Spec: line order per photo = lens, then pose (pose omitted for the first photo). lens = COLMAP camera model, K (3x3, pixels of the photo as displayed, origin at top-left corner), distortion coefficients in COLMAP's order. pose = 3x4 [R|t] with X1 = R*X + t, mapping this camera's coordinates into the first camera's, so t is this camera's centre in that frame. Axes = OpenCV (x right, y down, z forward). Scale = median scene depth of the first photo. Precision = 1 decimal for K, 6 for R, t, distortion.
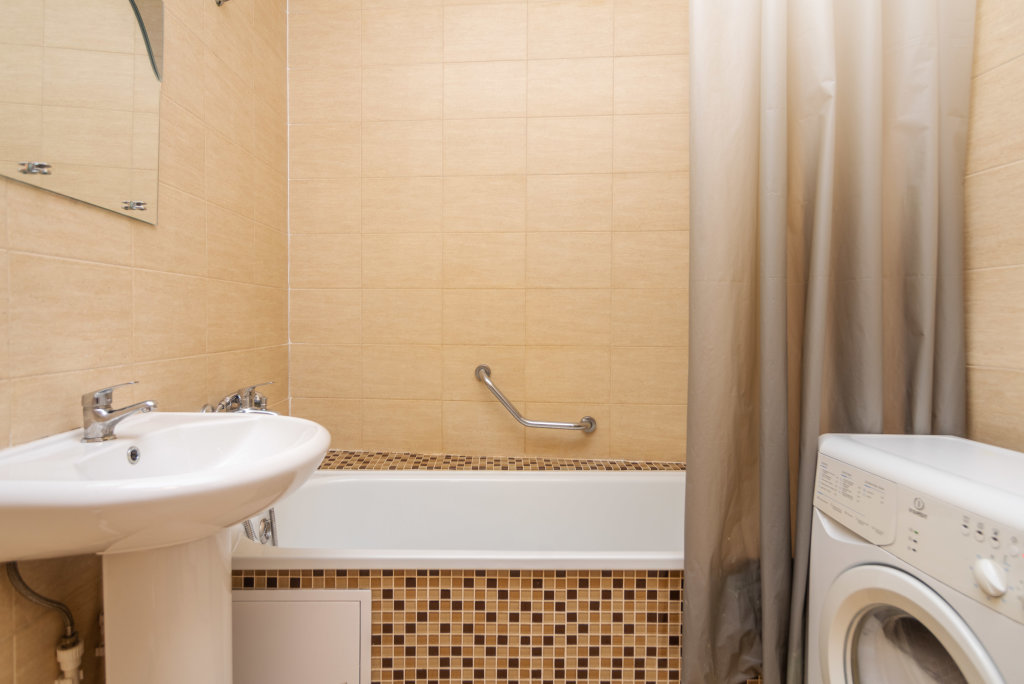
lens RADIAL K [[570.3, 0, 512.0], [0, 570.3, 342.0], [0, 0, 1]] dist [0.003309, 0.000602]
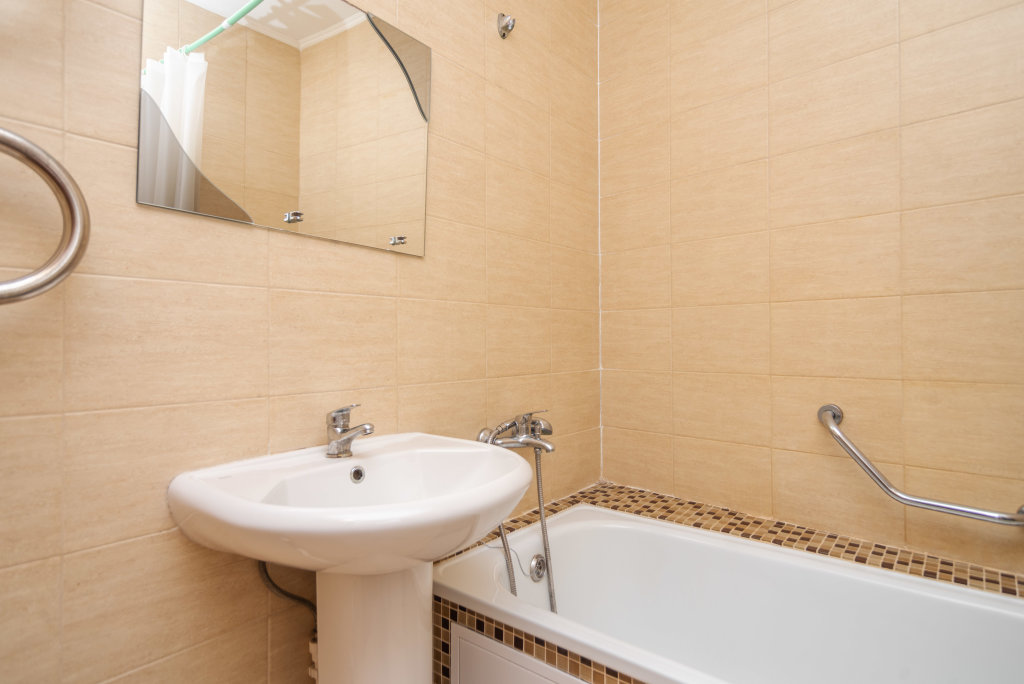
lens RADIAL K [[562.5, 0, 512.0], [0, 562.5, 342.0], [0, 0, 1]] dist [0.015533, 0.000097]
pose [[0.750813, -0.009669, -0.660444, 0.155365], [-0.017230, 0.999266, -0.034217, -0.009838], [0.660290, 0.037070, 0.750096, 0.260791]]
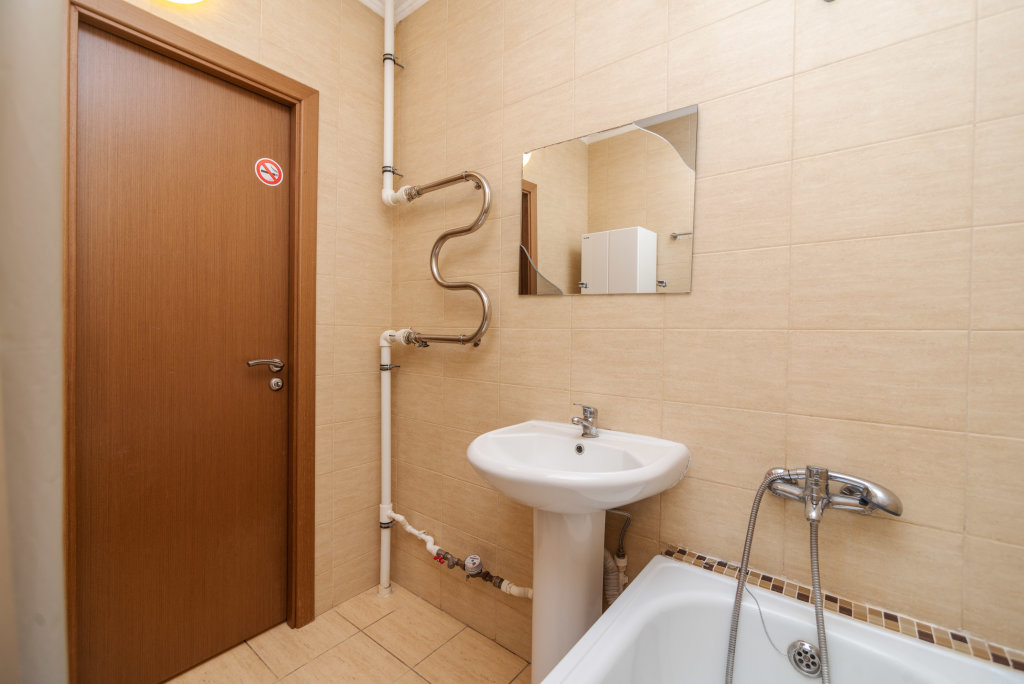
lens RADIAL K [[421.3, 0, 512.0], [0, 421.3, 342.0], [0, 0, 1]] dist [-0.000329, 0.000068]
pose [[-0.637346, 0.002715, -0.770573, 0.246004], [-0.046447, 0.998040, 0.041932, -0.095310], [0.769177, 0.062516, -0.635971, 1.030066]]
